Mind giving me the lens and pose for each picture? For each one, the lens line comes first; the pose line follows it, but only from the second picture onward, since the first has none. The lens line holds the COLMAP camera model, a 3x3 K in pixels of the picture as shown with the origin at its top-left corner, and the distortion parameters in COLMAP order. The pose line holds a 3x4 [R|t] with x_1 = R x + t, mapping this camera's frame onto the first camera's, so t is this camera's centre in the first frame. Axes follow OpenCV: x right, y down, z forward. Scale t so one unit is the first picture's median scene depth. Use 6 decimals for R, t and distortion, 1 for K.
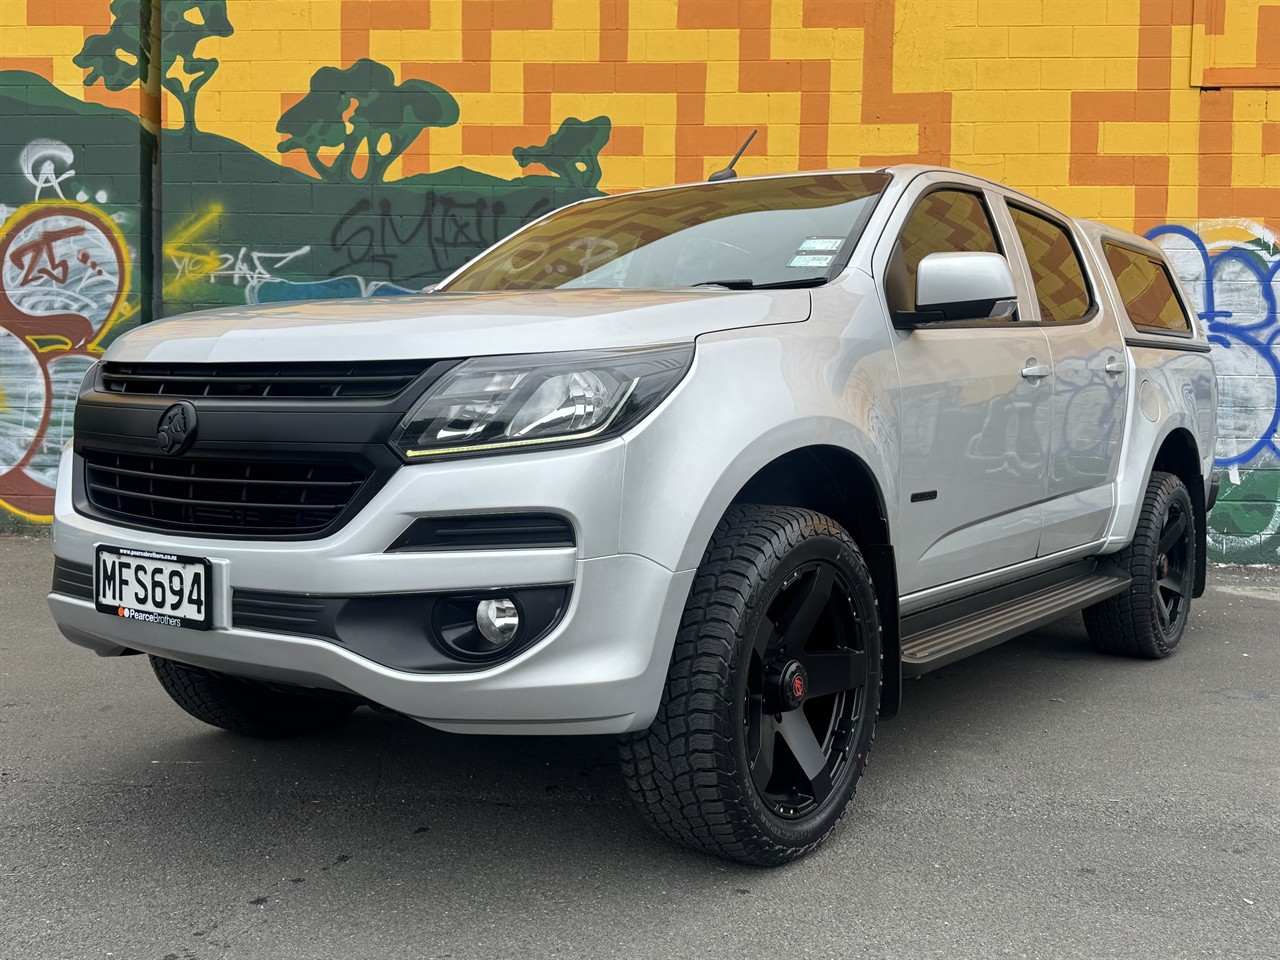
lens RADIAL K [[1274.9, 0, 671.1], [0, 1274.9, 478.1], [0, 0, 1]] dist [0.199560, -0.409997]
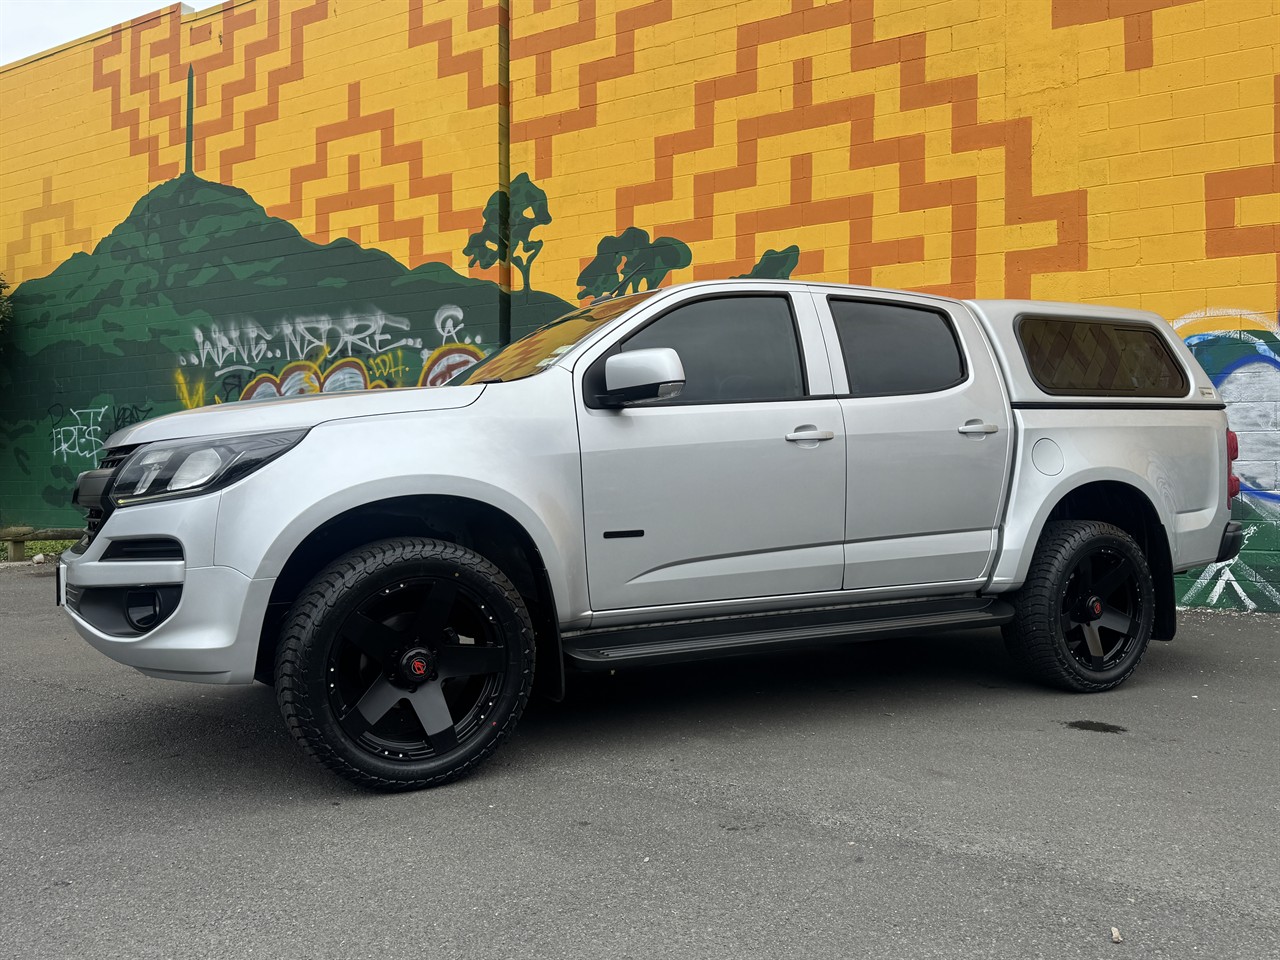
lens RADIAL K [[1021.8, 0, 640.0], [0, 1021.8, 480.0], [0, 0, 1]] dist [0.072129, -0.074730]
pose [[0.896533, -0.015646, -0.442701, 0.258333], [-0.006741, 0.998778, -0.048952, 0.003629], [0.442926, 0.046871, 0.895332, 0.029667]]
